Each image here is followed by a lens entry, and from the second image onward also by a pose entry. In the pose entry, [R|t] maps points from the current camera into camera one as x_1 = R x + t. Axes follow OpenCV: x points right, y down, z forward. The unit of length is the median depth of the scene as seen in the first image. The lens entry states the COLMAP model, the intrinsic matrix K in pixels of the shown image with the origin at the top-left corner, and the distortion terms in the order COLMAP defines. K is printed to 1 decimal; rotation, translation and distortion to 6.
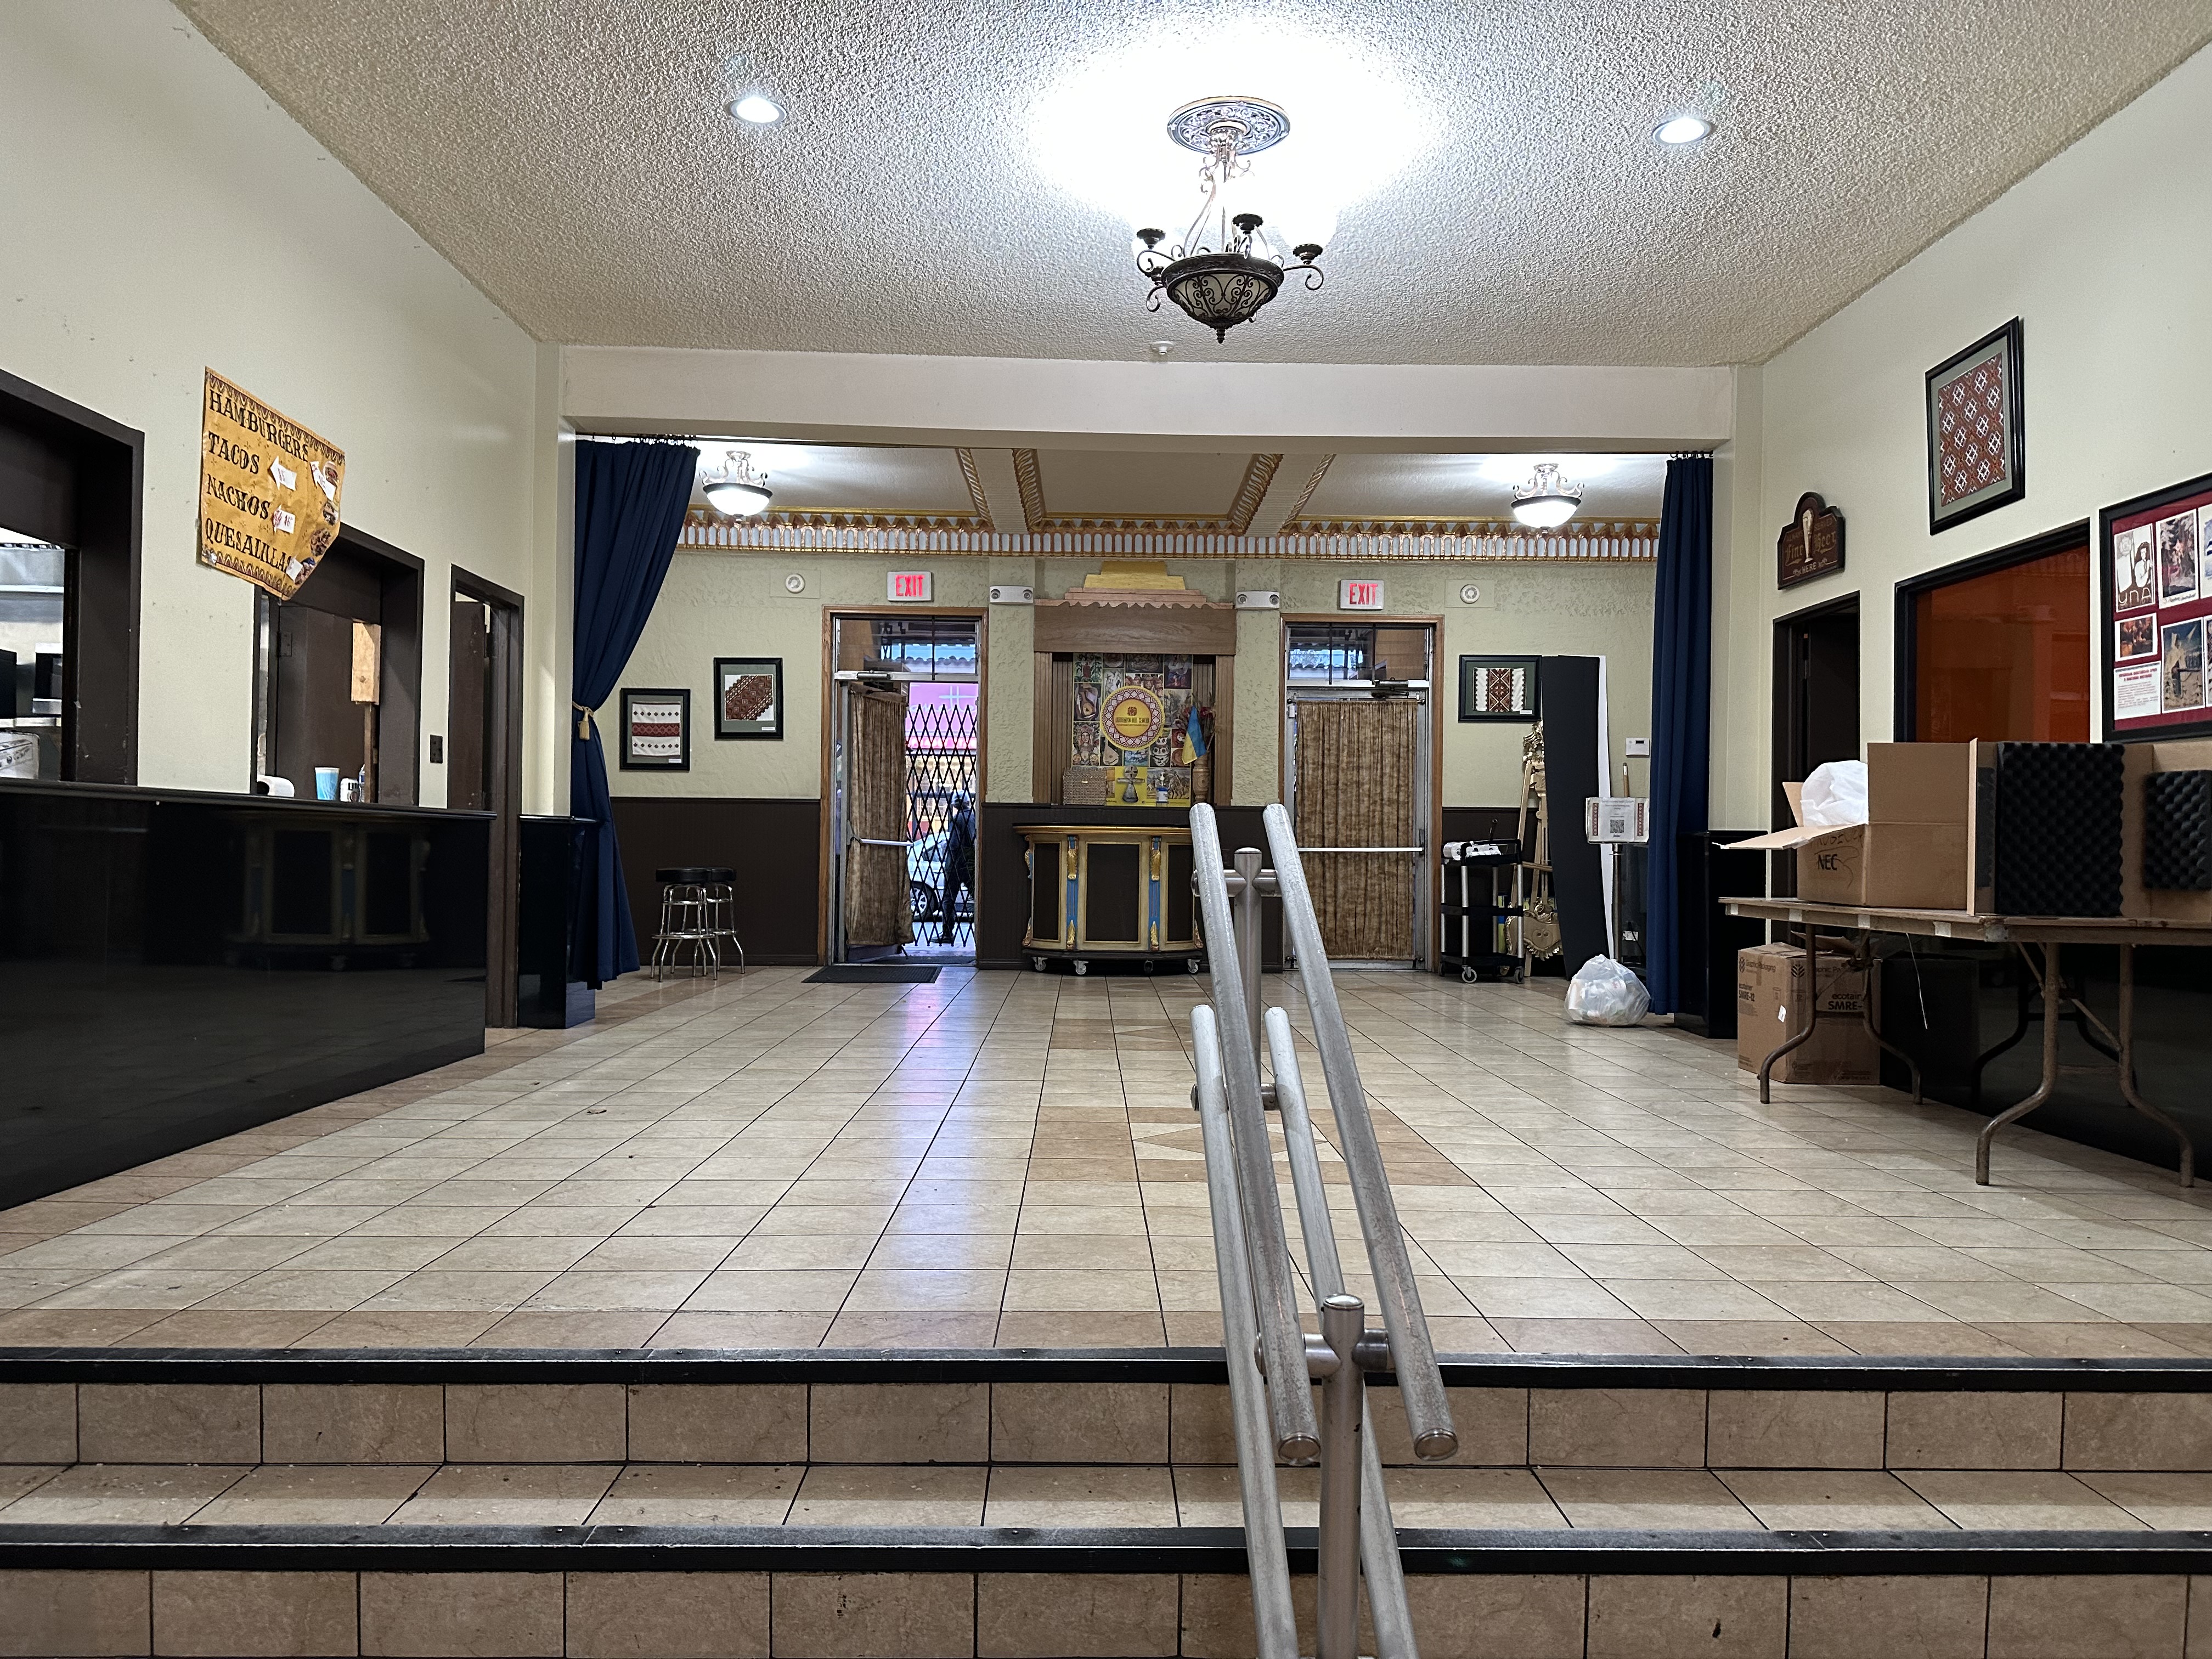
lens RADIAL K [[1541.6, 0, 1106.0], [0, 1541.6, 829.5], [0, 0, 1]] dist [0.000598, -0.003022]
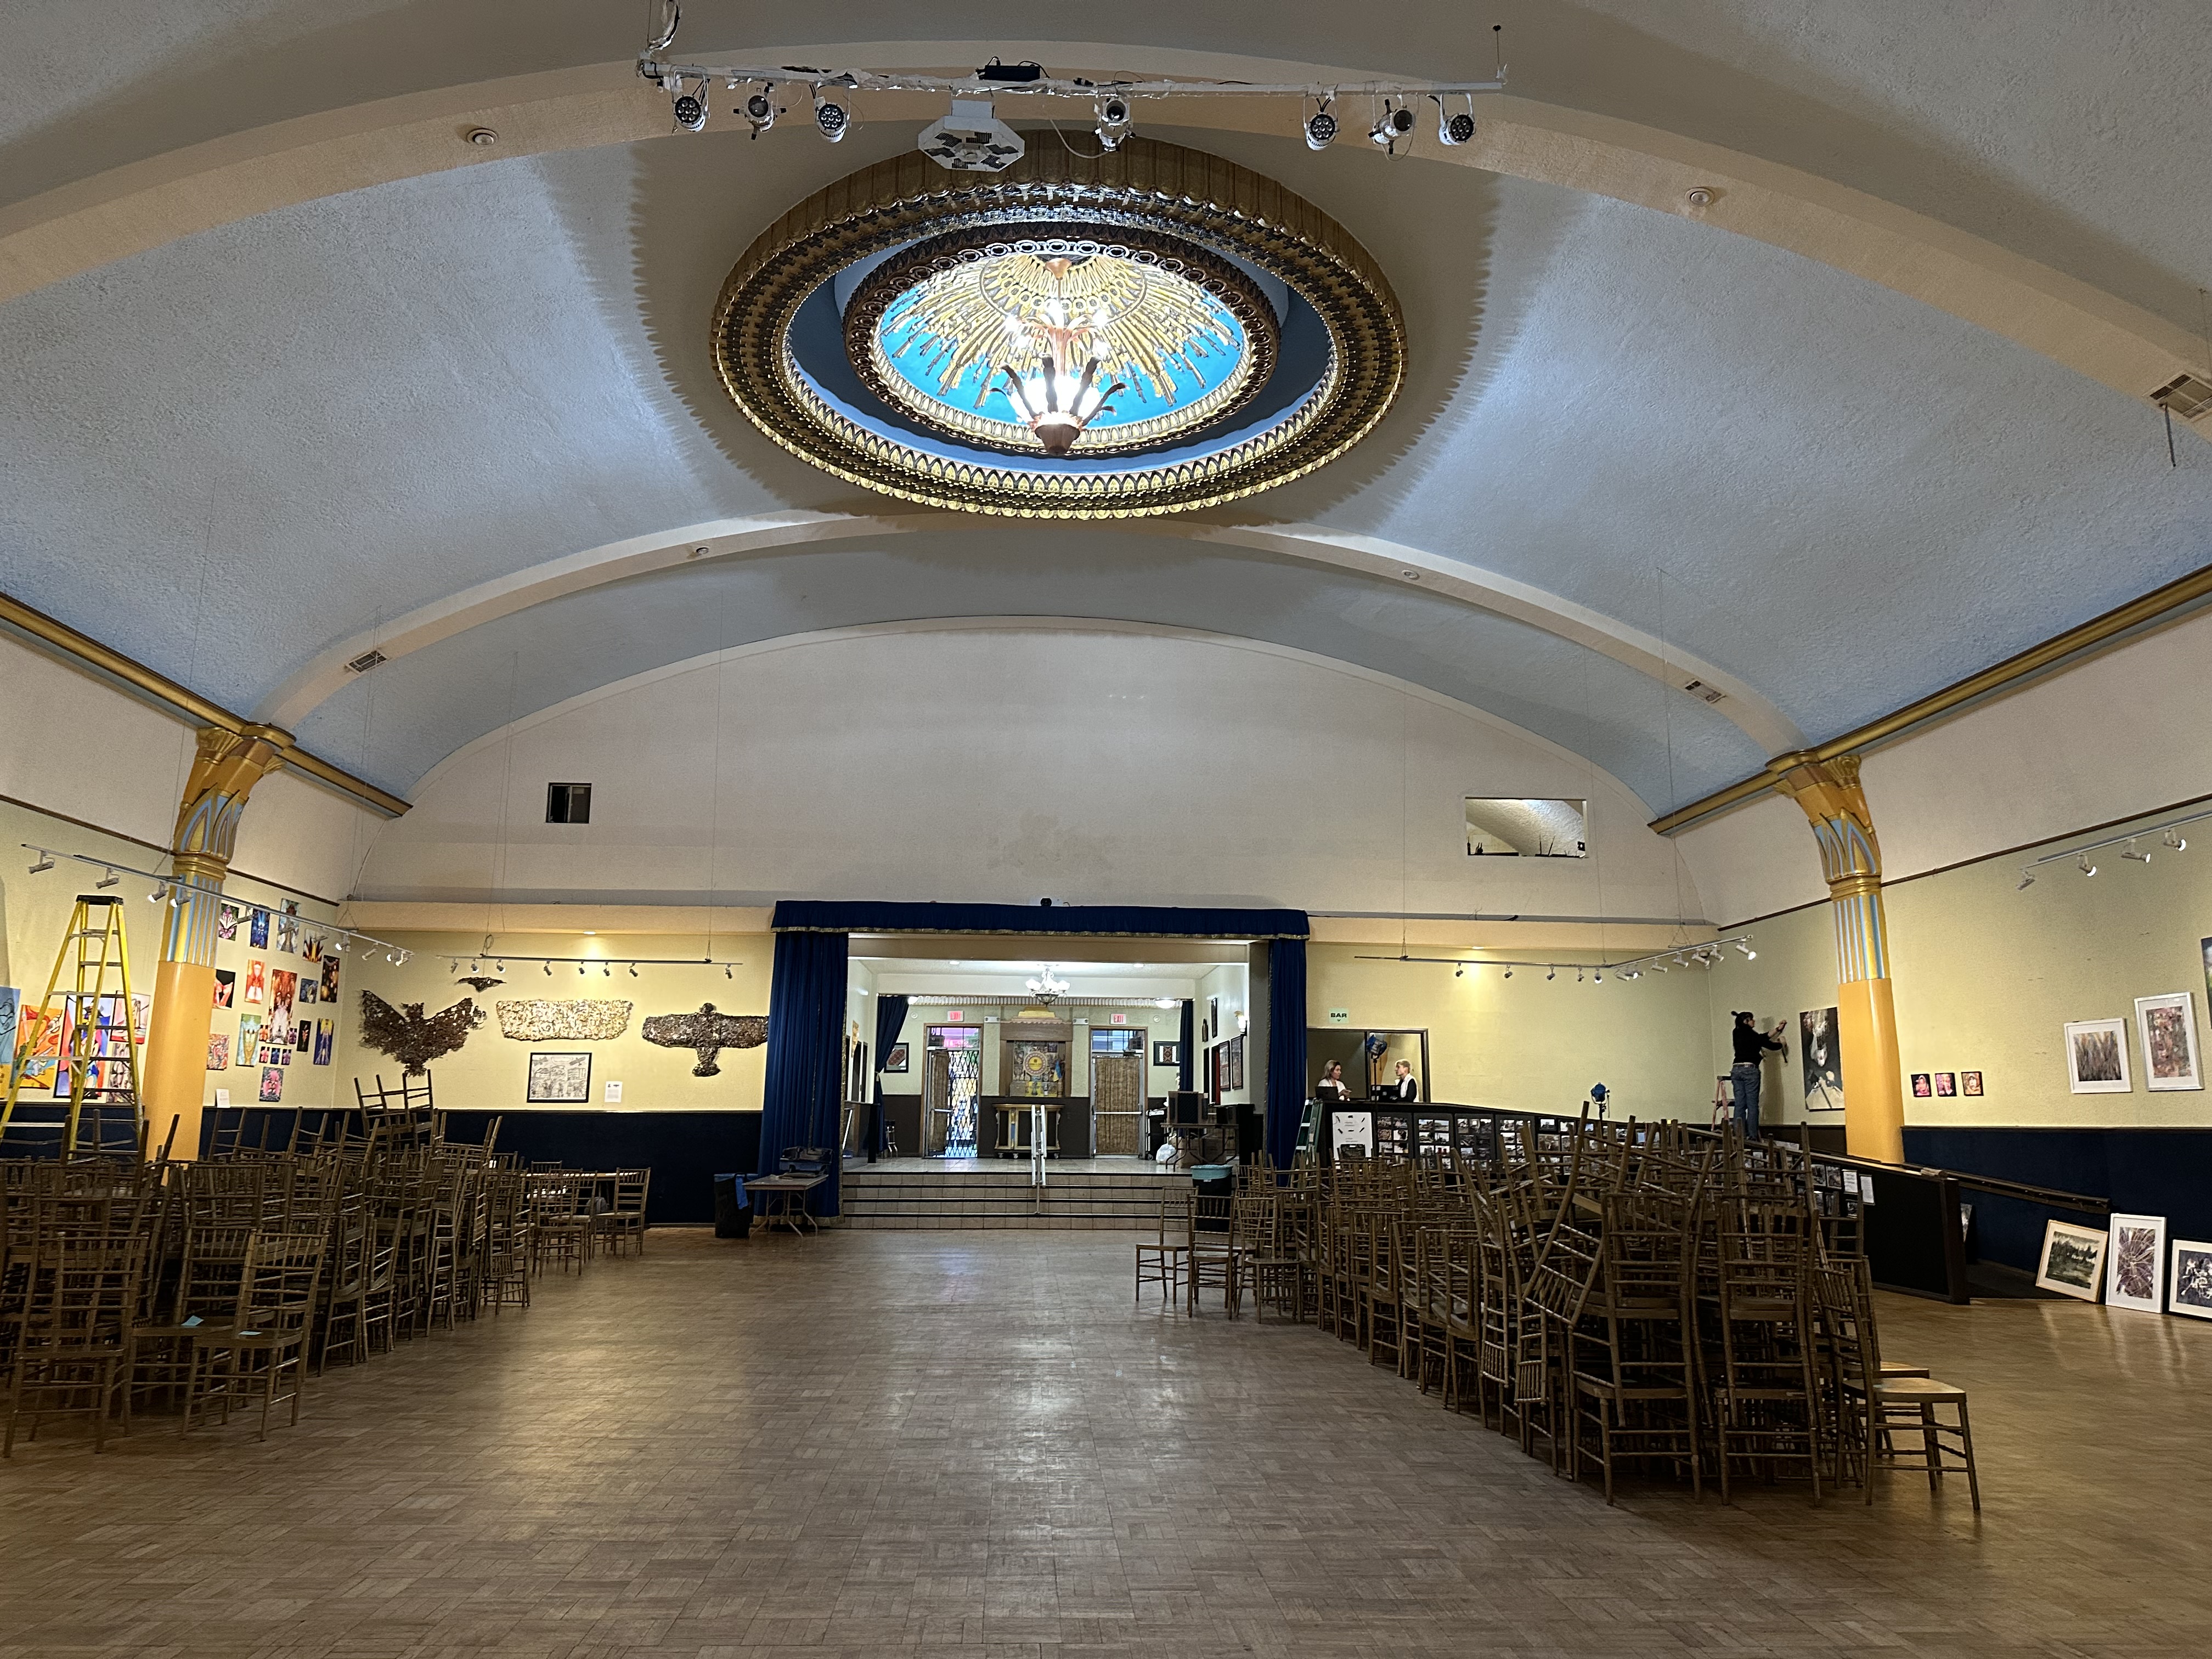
lens RADIAL K [[1541.6, 0, 1106.0], [0, 1541.6, 829.5], [0, 0, 1]] dist [0.000598, -0.003022]
pose [[0.999600, 0.005464, 0.027744, 0.065183], [-0.000836, 0.986435, -0.164150, -0.033880], [-0.028265, 0.164061, 0.986045, -1.810688]]
